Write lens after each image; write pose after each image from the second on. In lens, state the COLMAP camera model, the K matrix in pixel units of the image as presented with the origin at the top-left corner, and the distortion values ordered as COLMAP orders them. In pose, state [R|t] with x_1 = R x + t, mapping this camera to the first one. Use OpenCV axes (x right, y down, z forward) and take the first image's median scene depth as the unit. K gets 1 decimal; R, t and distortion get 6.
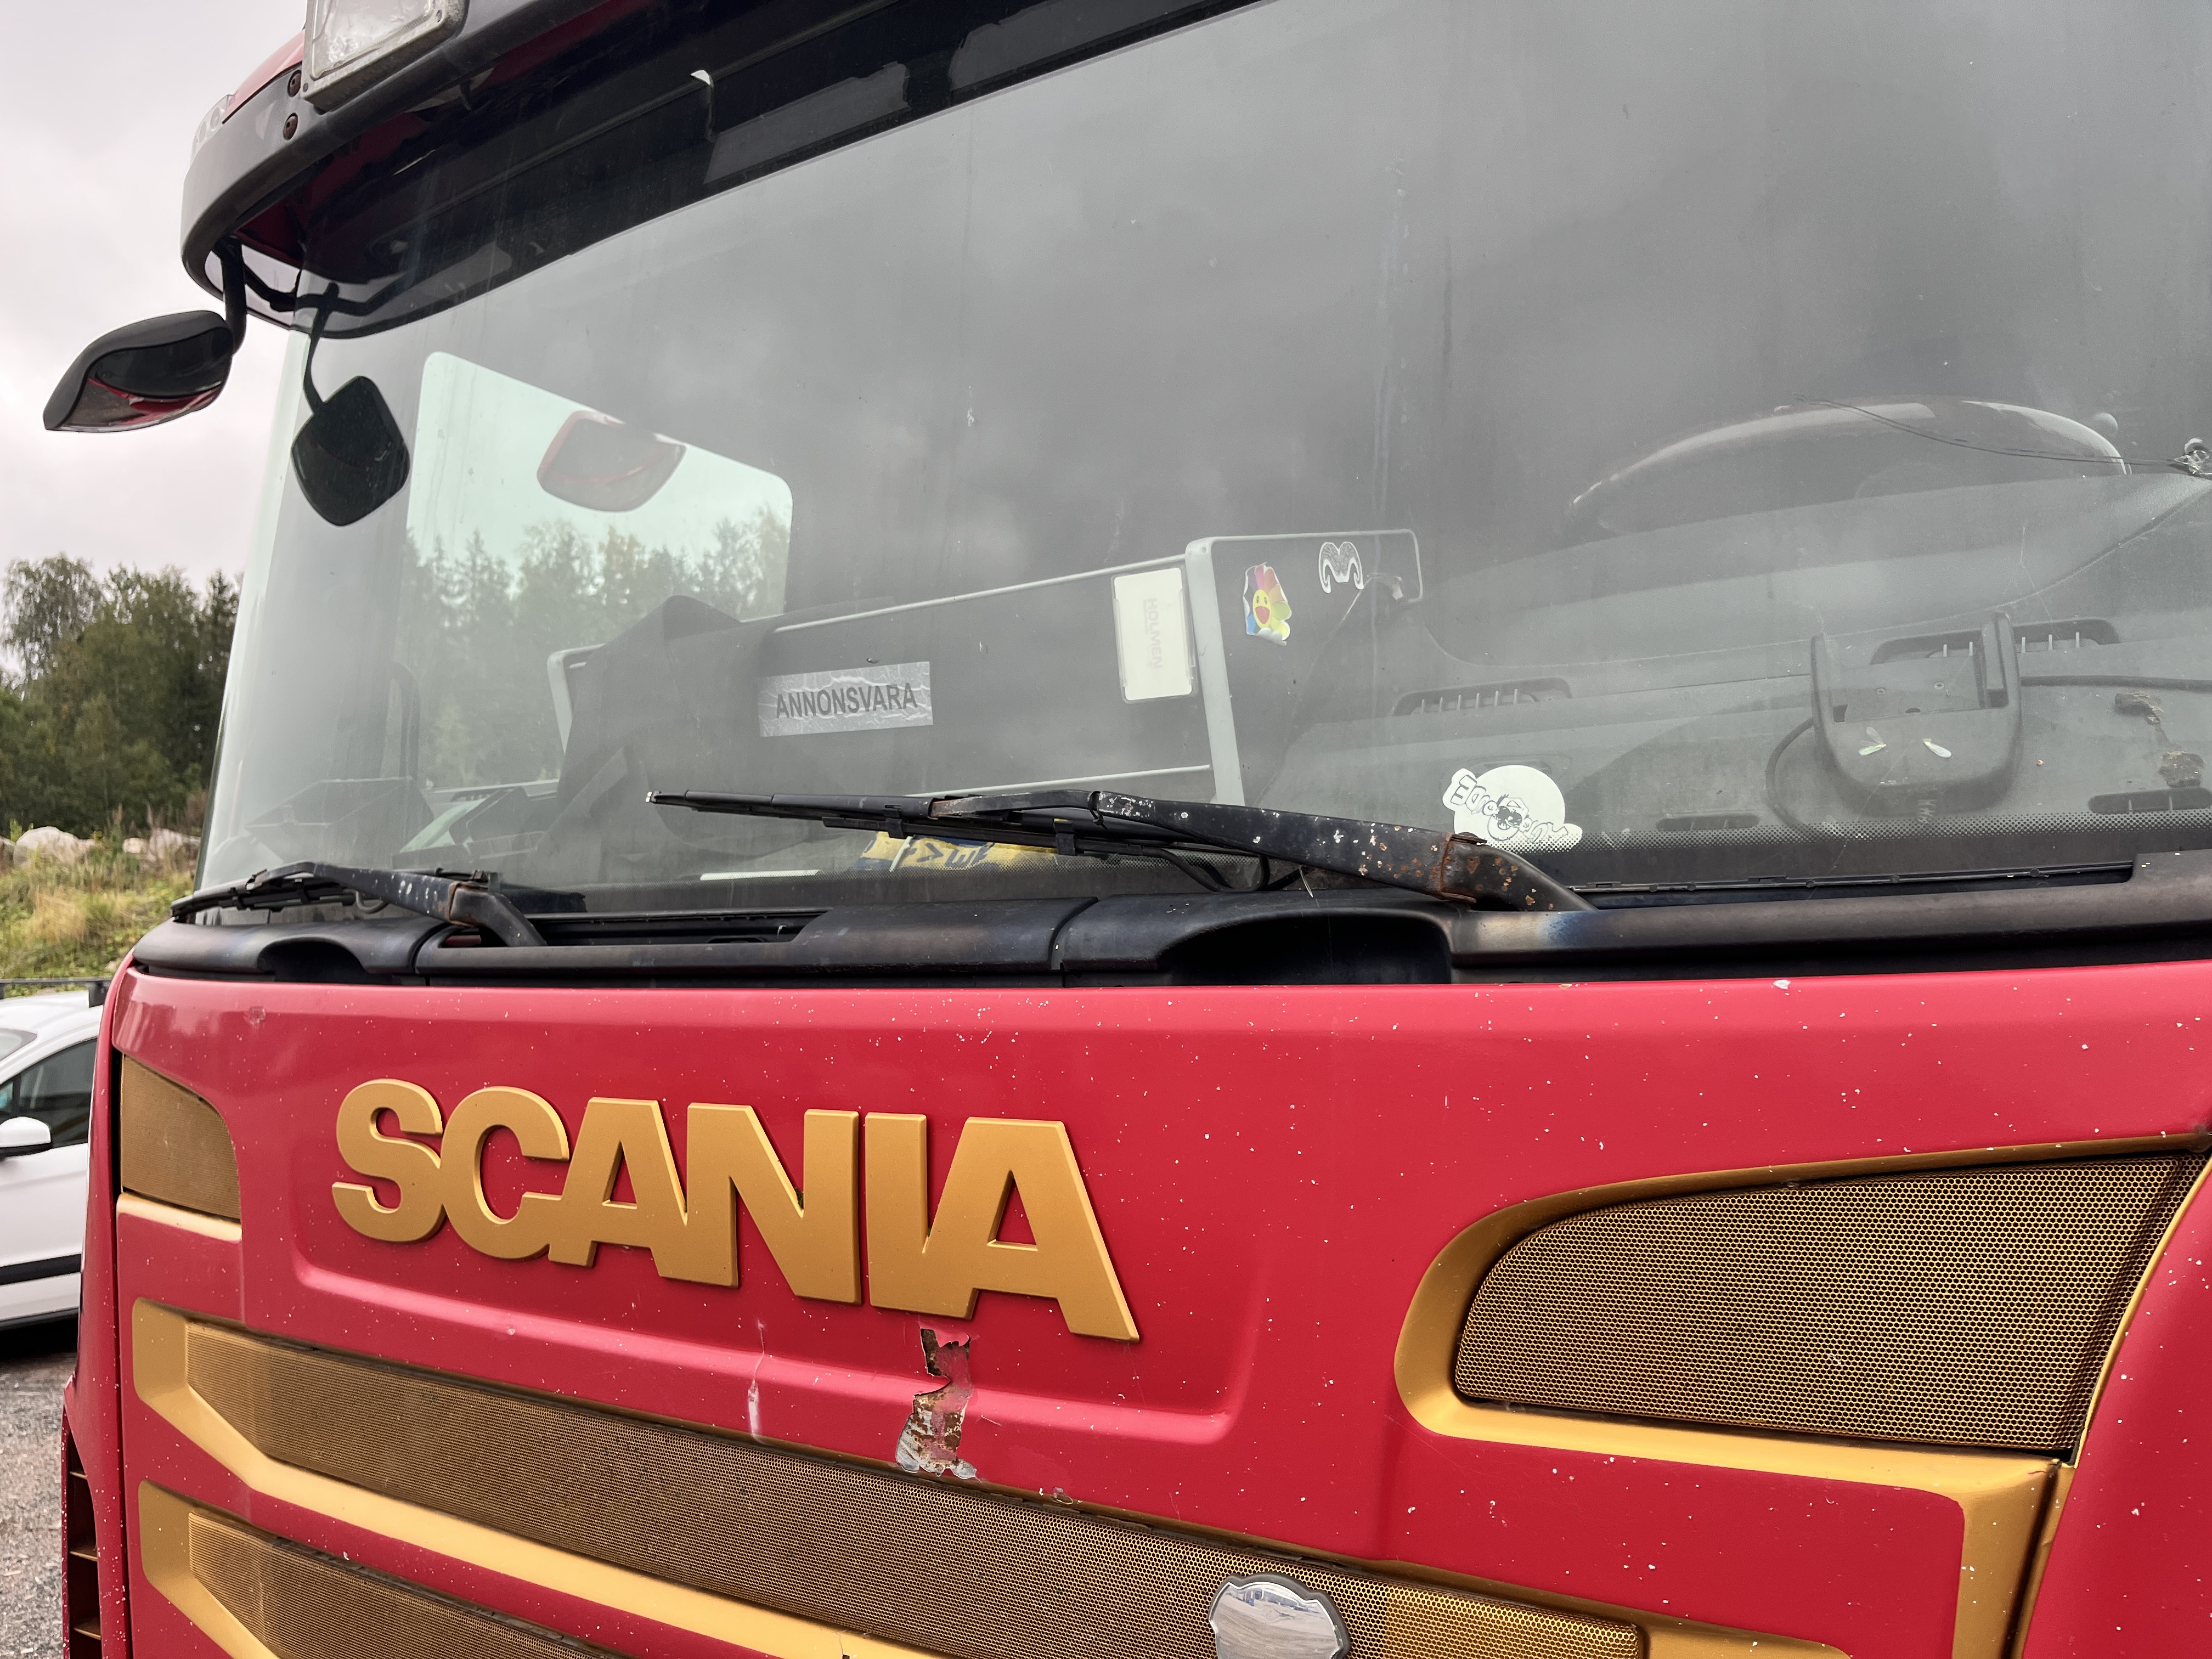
lens RADIAL K [[1695.9, 0, 1086.8], [0, 1695.9, 830.8], [0, 0, 1]] dist [0.066576, -0.101199]
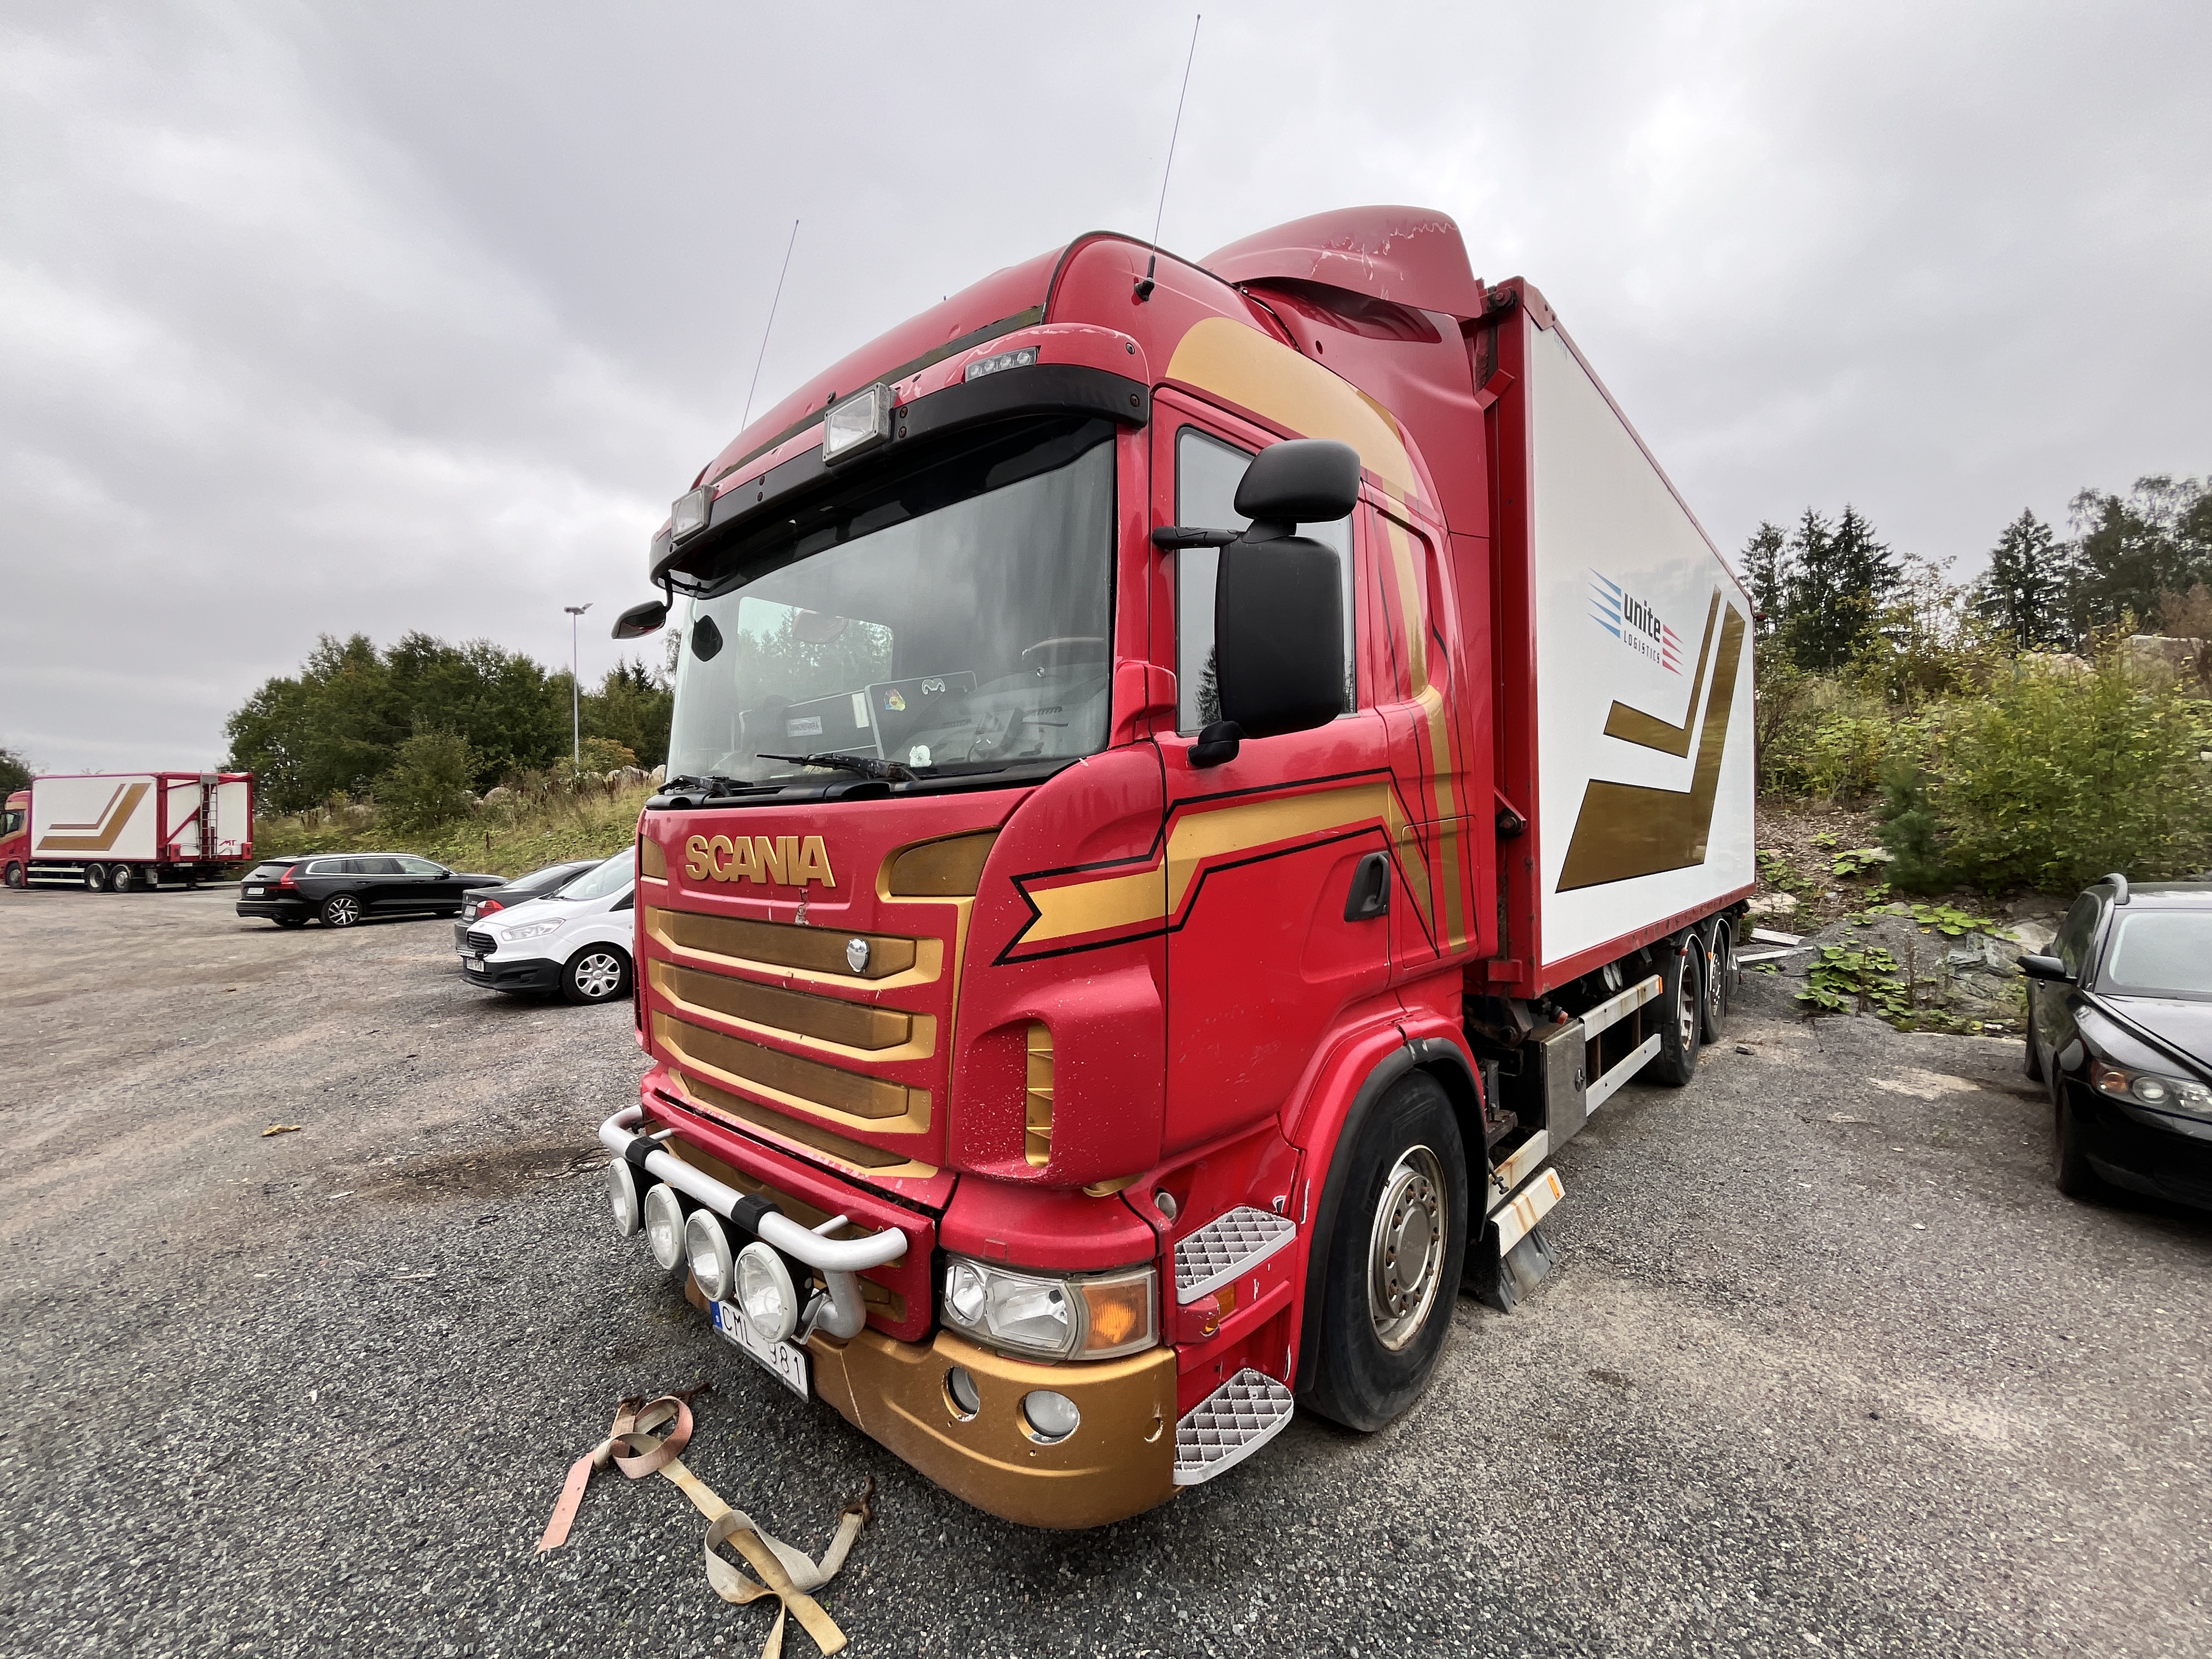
lens RADIAL K [[899.6, 0, 1099.8], [0, 899.6, 817.0], [0, 0, 1]] dist [-0.004590, 0.000463]
pose [[0.992361, -0.010731, -0.122900, 0.785854], [0.019701, 0.997209, 0.072012, -0.012821], [0.121785, -0.073883, 0.989803, -0.896676]]
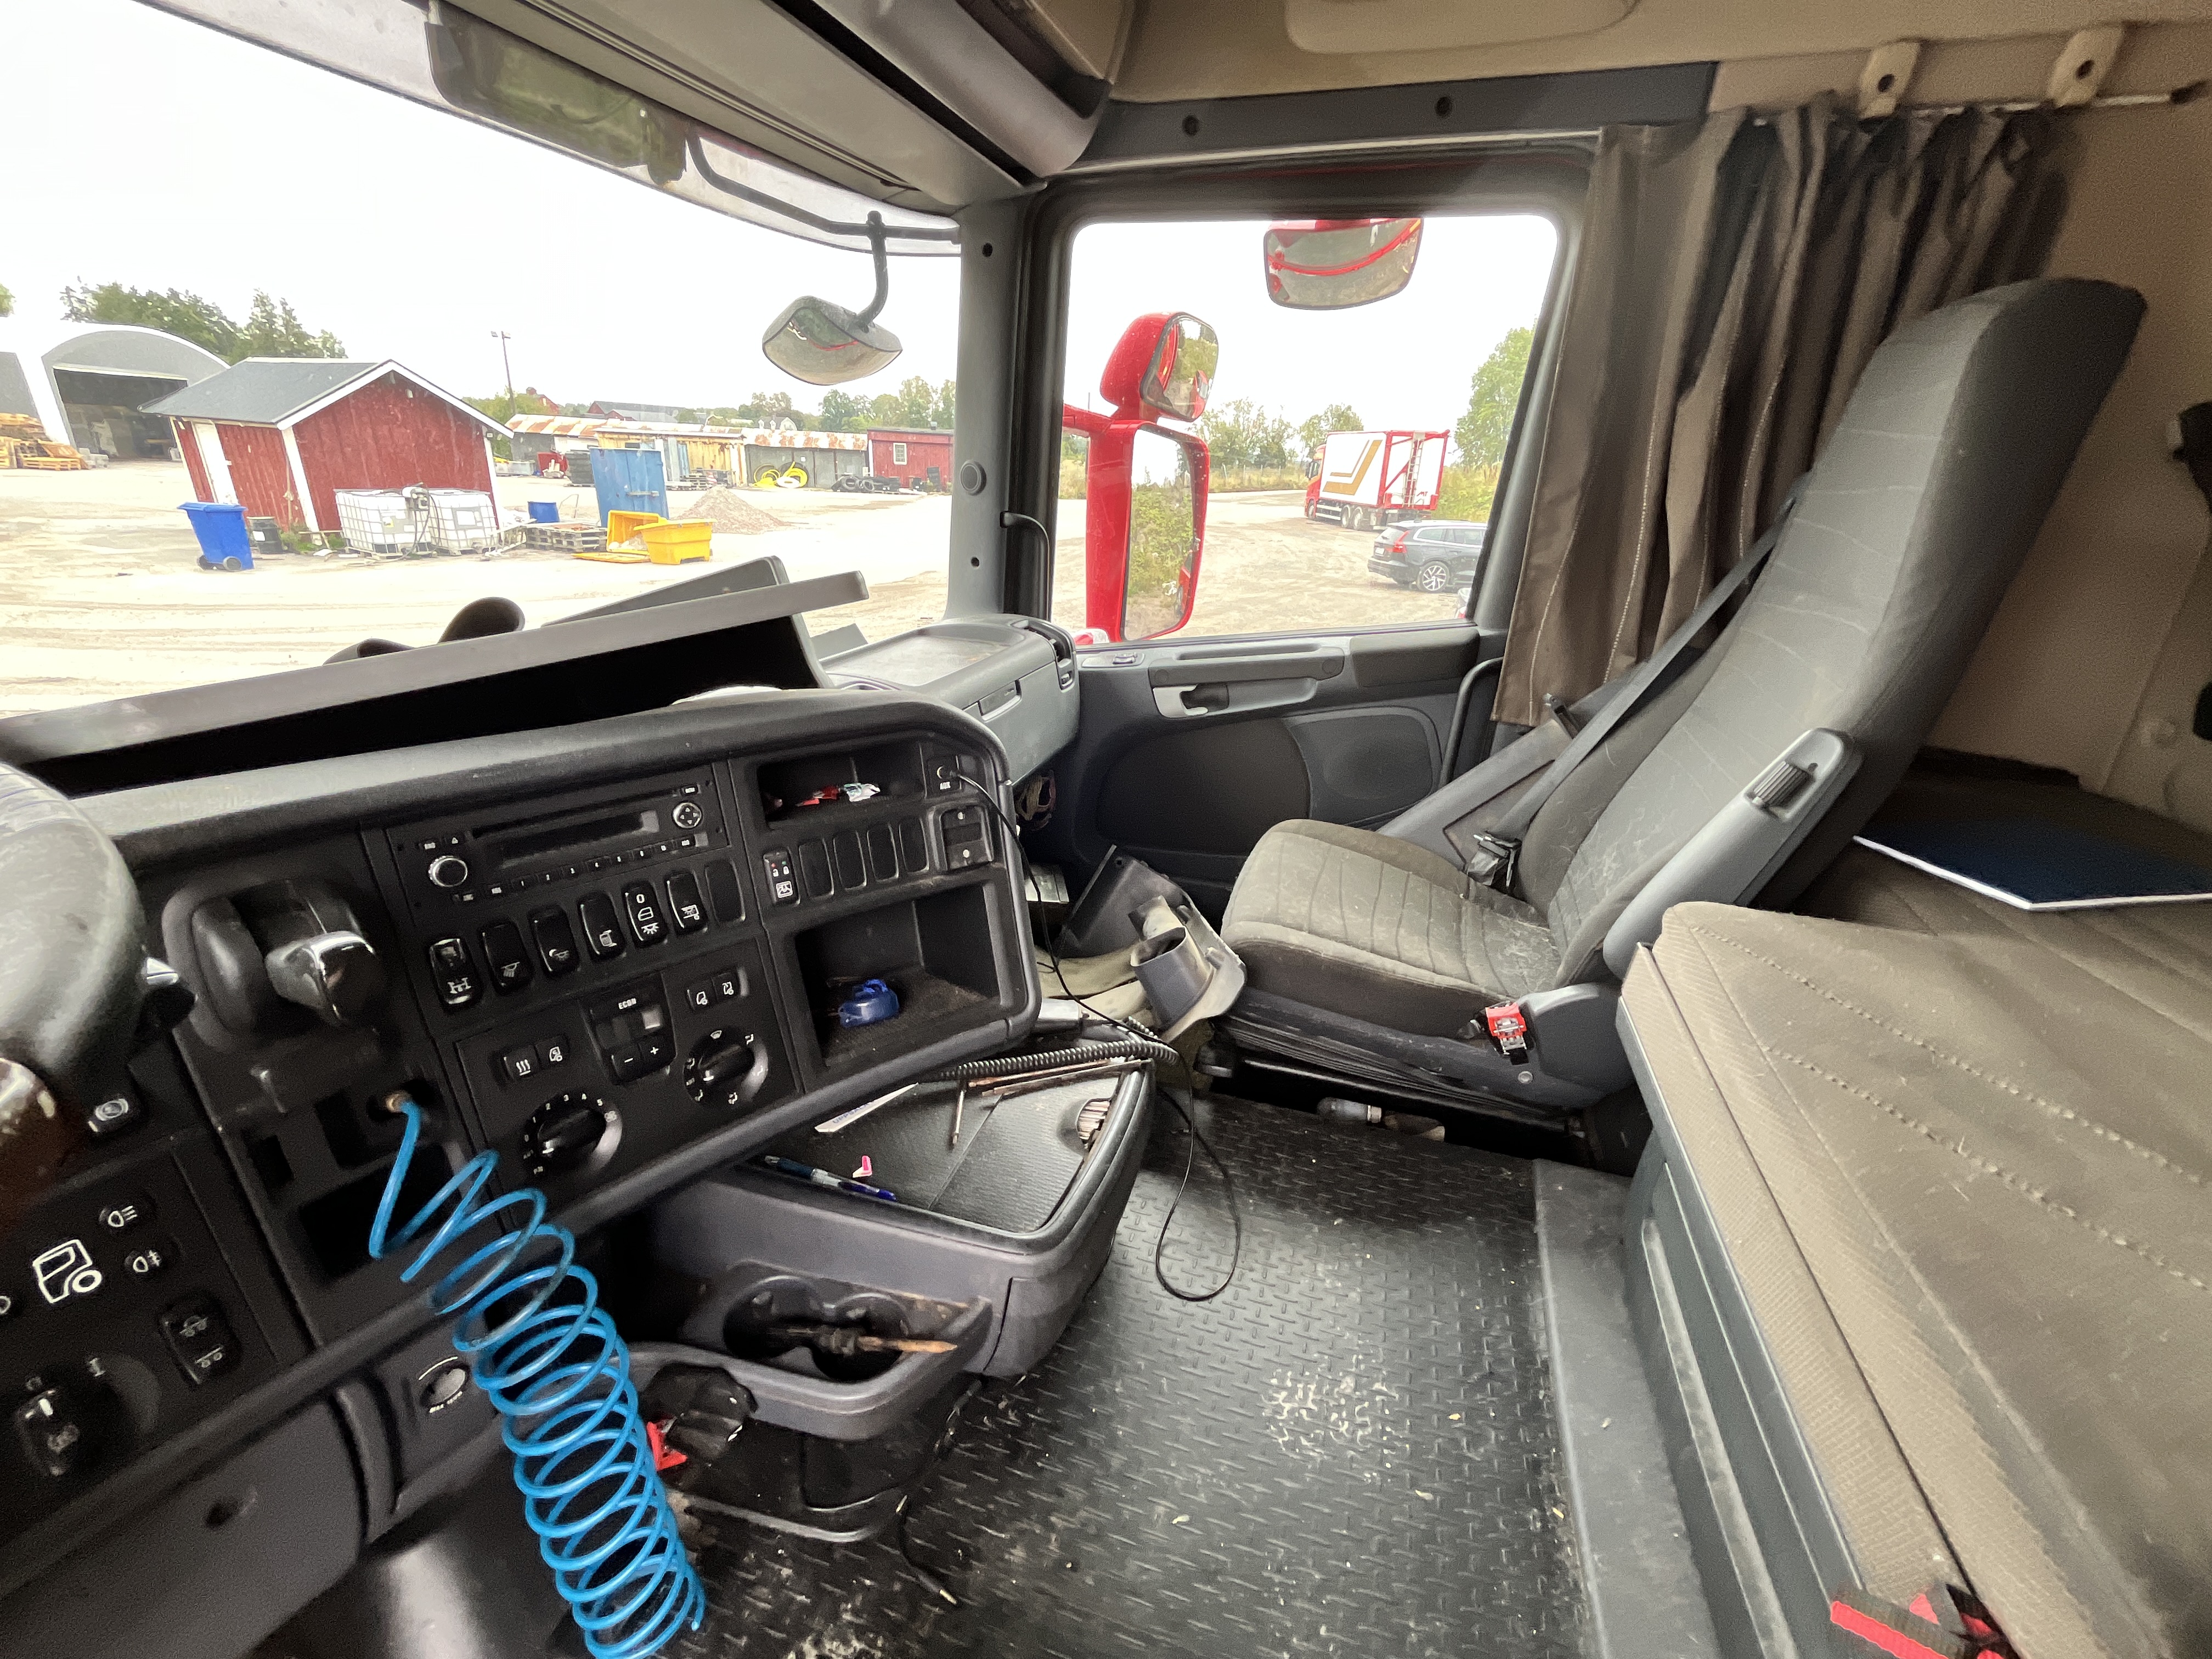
lens RADIAL K [[899.6, 0, 1103.1], [0, 899.6, 824.4], [0, 0, 1]] dist [-0.004590, 0.000463]
pose [[0.294826, 0.366641, -0.882413, 0.679739], [0.047450, 0.916703, 0.396743, -0.262189], [0.954372, -0.158840, 0.252870, 1.664633]]
